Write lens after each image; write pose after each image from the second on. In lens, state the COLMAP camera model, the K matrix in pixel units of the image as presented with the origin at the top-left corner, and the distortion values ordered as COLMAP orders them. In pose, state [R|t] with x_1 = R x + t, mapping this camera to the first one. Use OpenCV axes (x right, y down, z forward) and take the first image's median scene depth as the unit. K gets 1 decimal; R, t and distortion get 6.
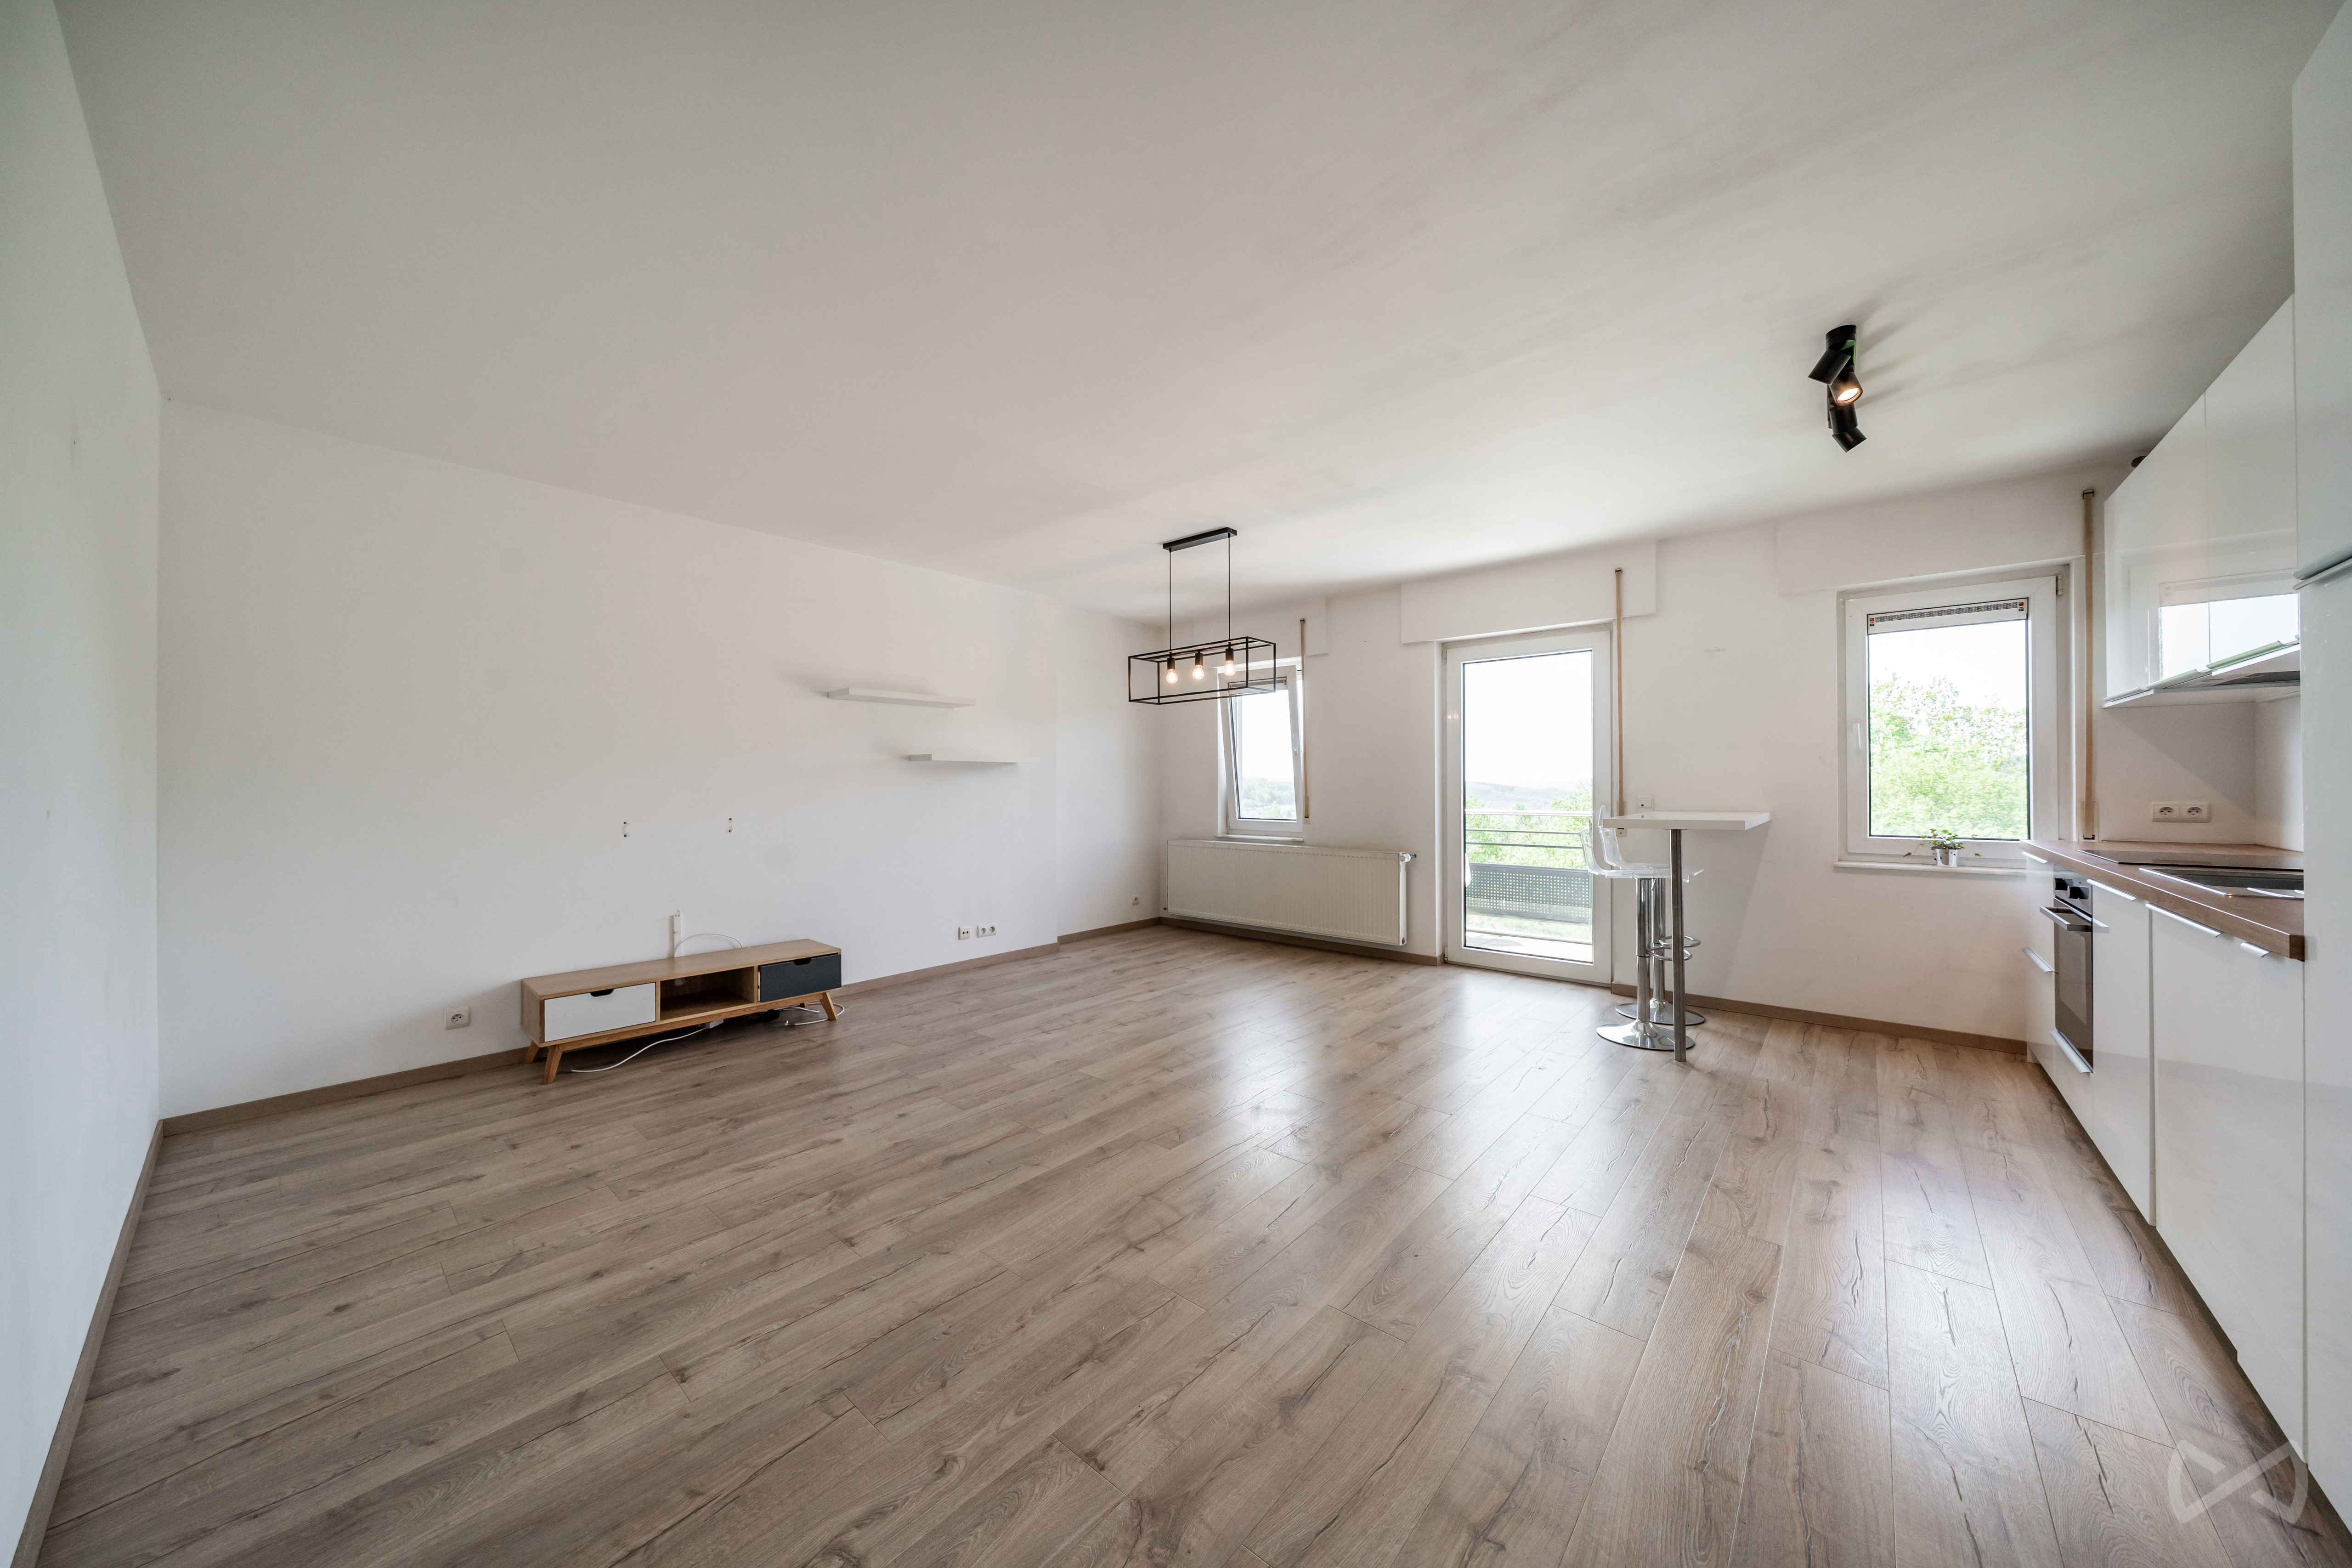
lens RADIAL K [[794.0, 0, 1168.6], [0, 794.0, 783.7], [0, 0, 1]] dist [-0.008298, 0.000133]
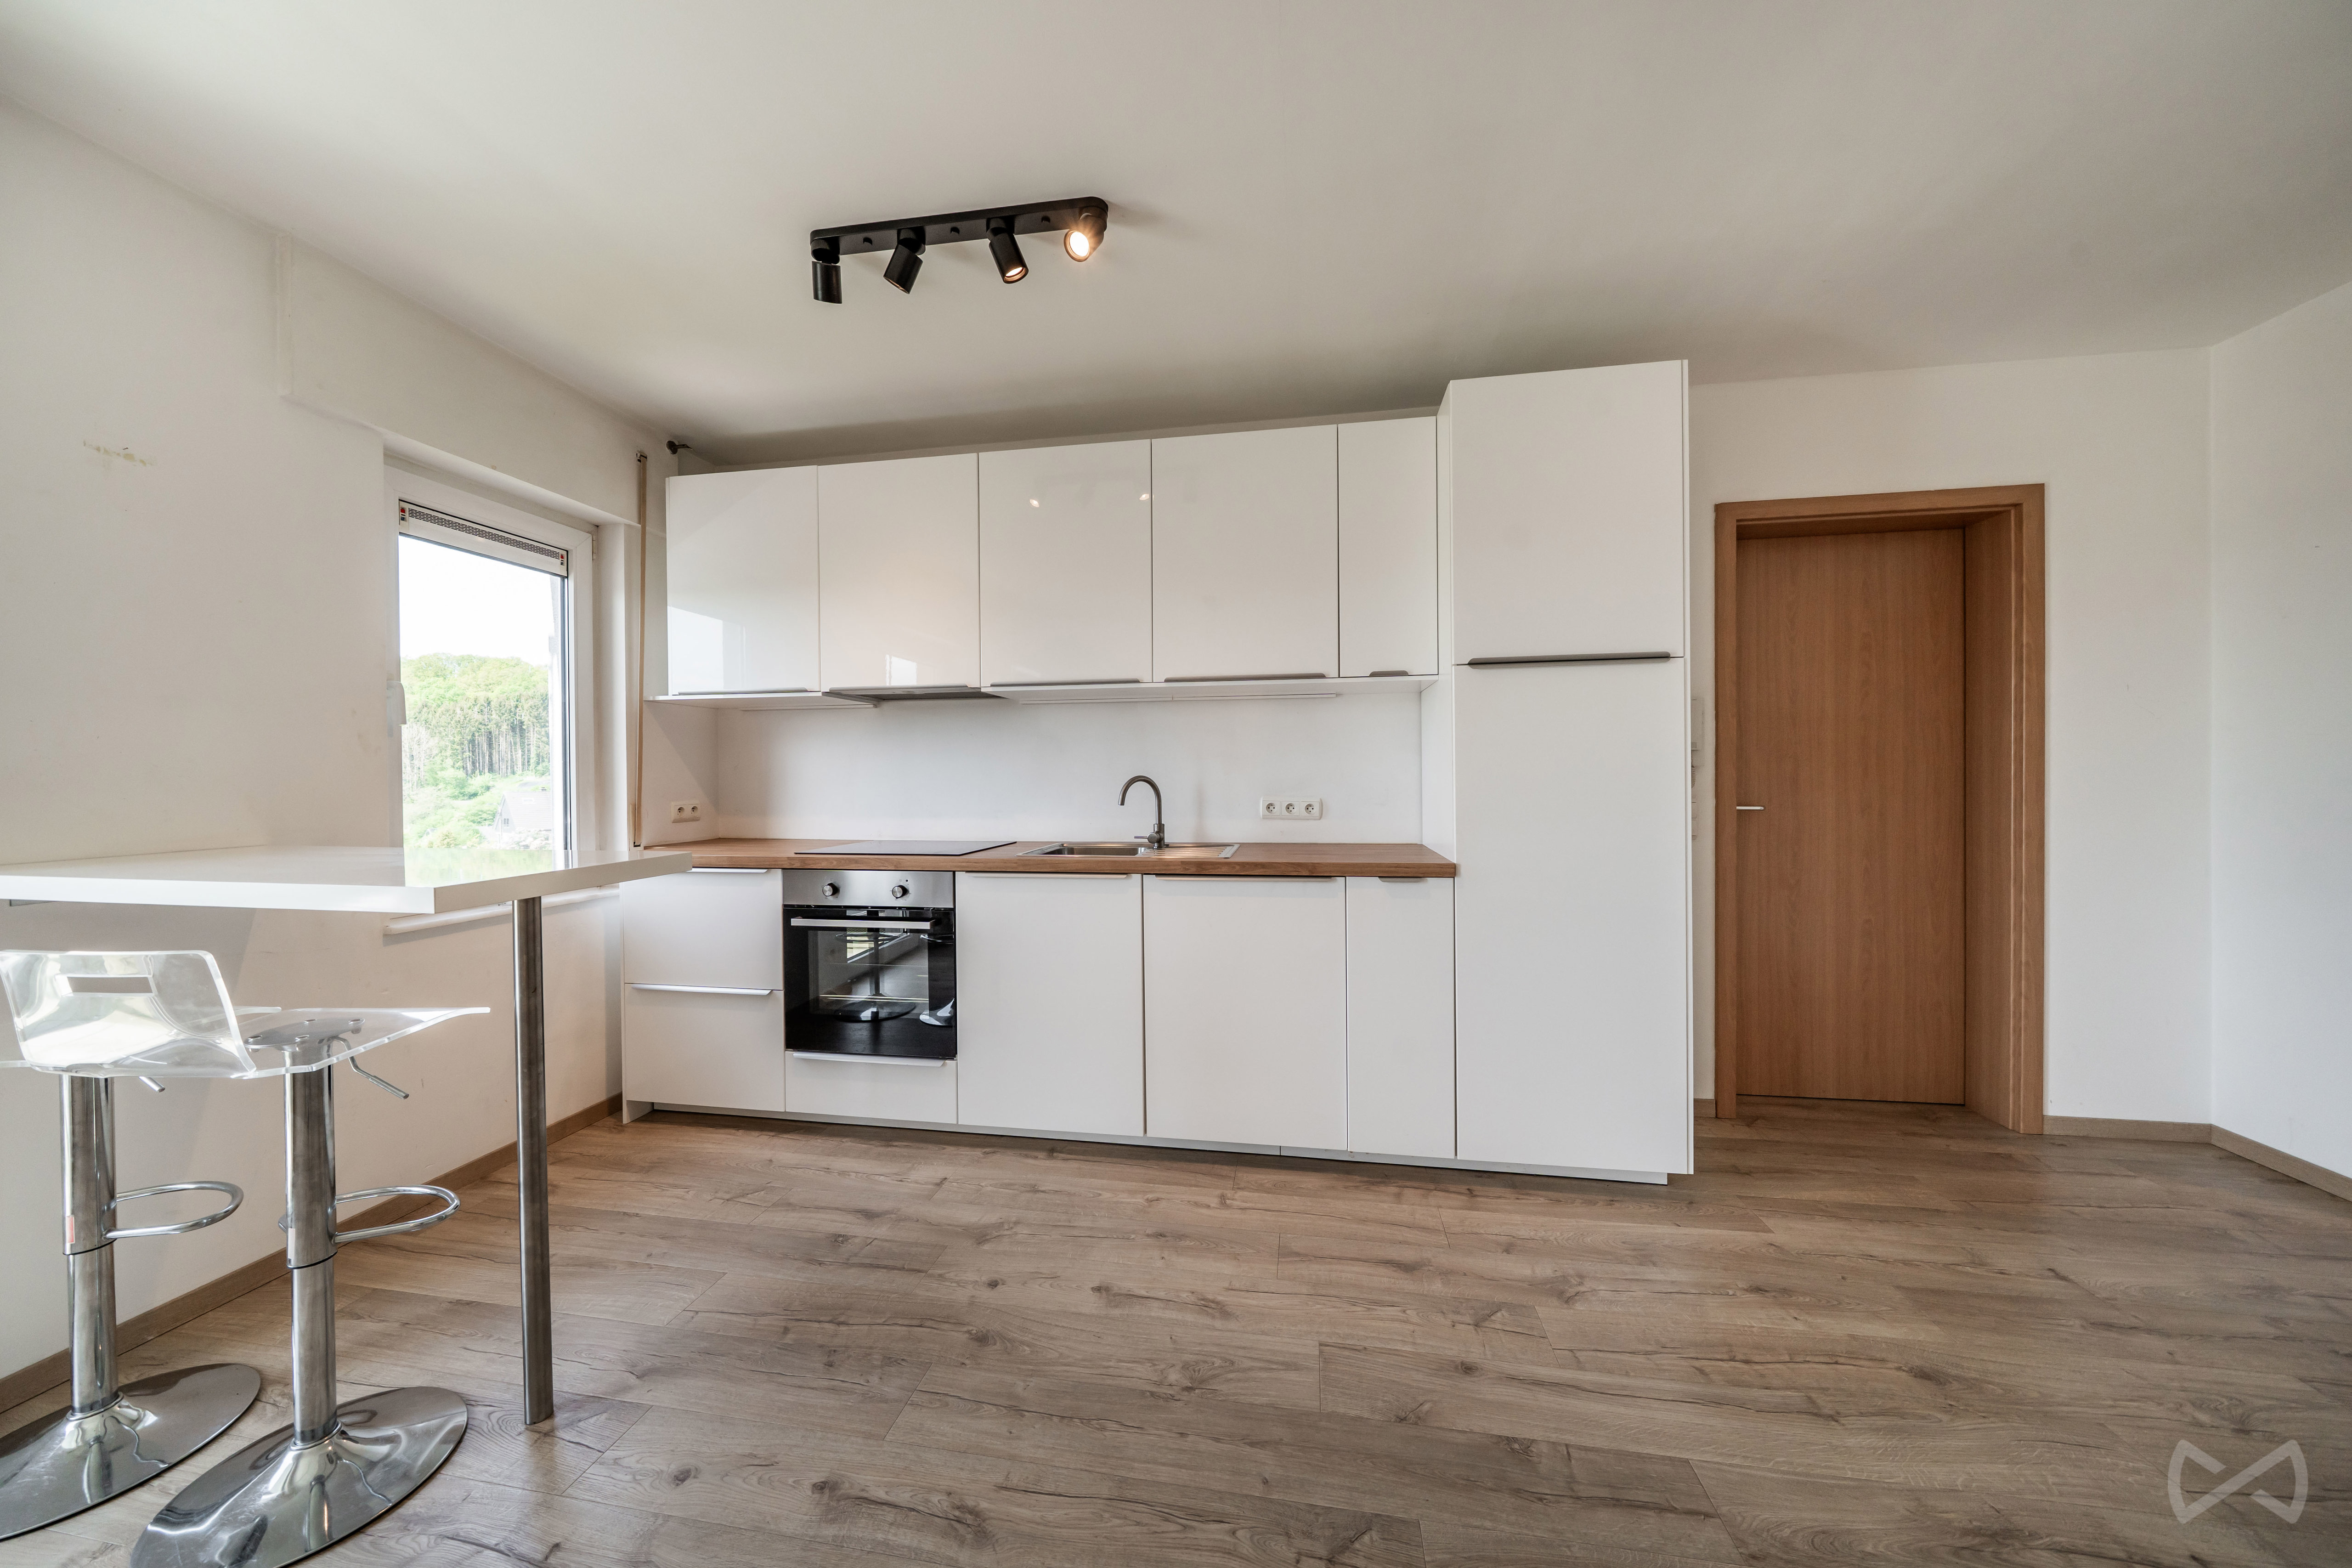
lens RADIAL K [[794.0, 0, 1168.6], [0, 794.0, 783.7], [0, 0, 1]] dist [-0.008298, 0.000133]
pose [[-0.521088, -0.000686, 0.853503, 0.098859], [0.007552, 0.999957, 0.005414, -0.000513], [-0.853470, 0.009267, -0.521060, 0.963227]]
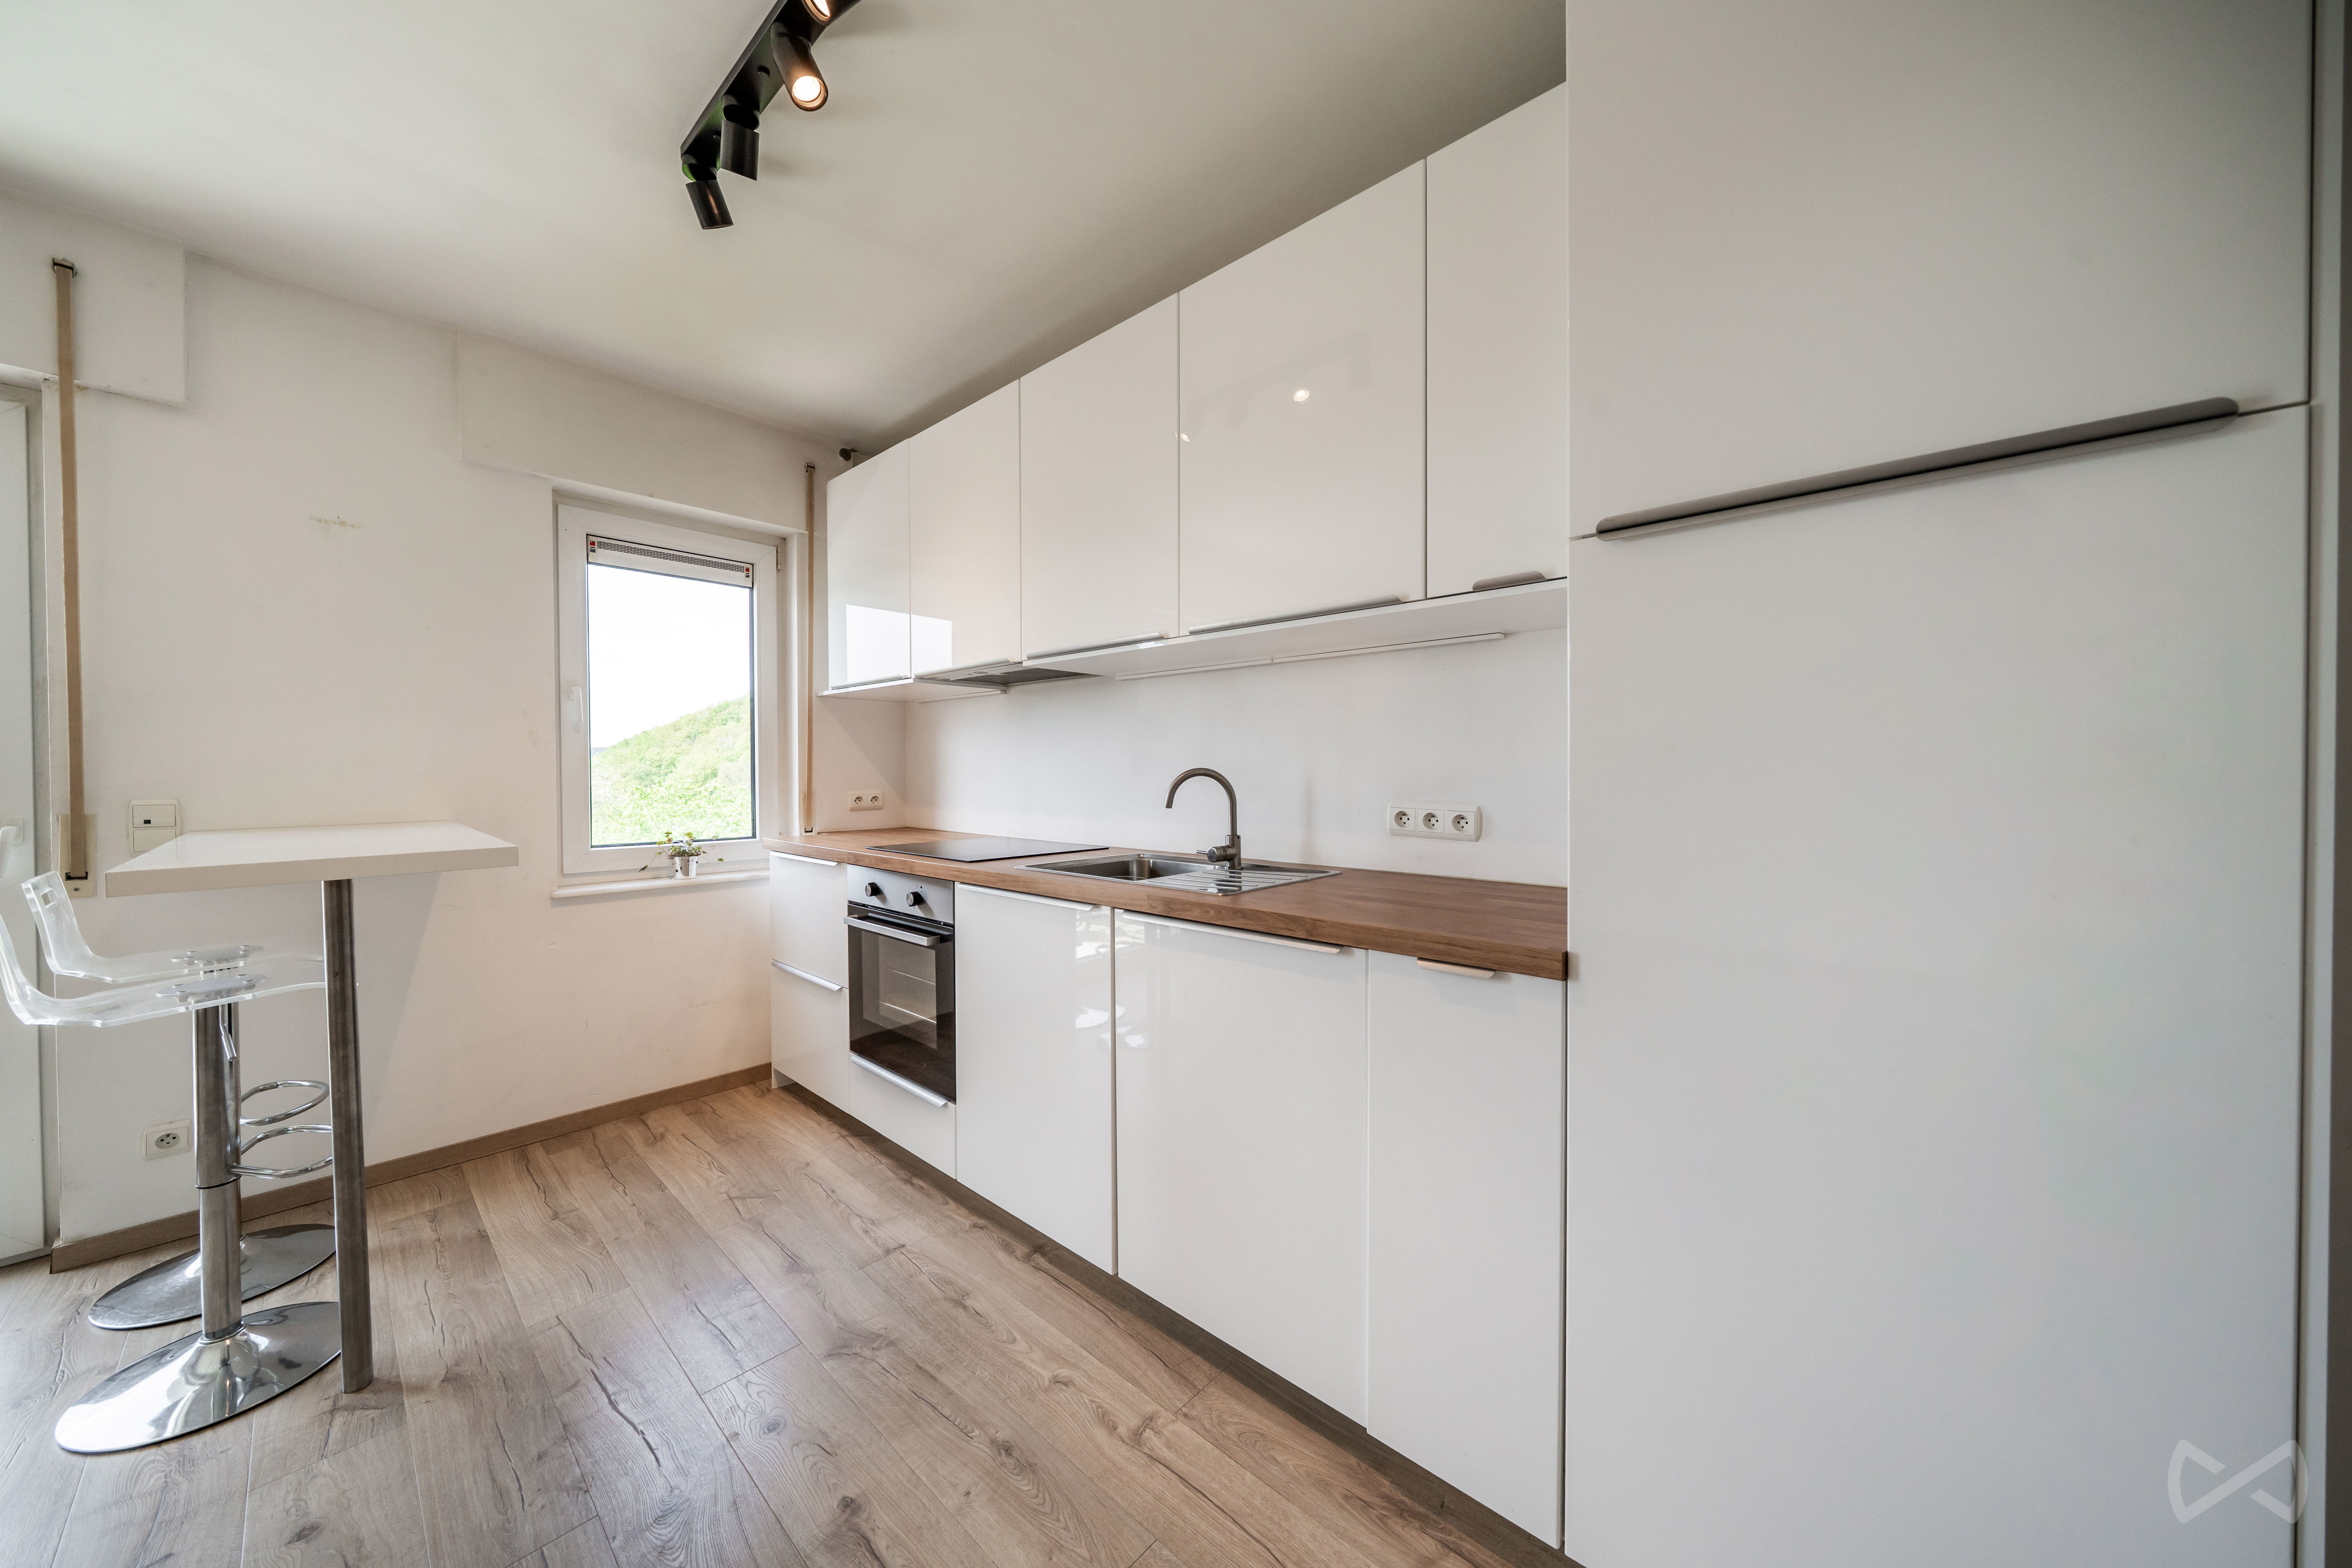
lens RADIAL K [[794.0, 0, 1168.6], [0, 794.0, 783.7], [0, 0, 1]] dist [-0.008298, 0.000133]
pose [[0.020929, -0.013220, 0.999694, 0.222627], [-0.000124, 0.999913, 0.013225, -0.000954], [-0.999781, -0.000401, 0.020926, 0.548895]]
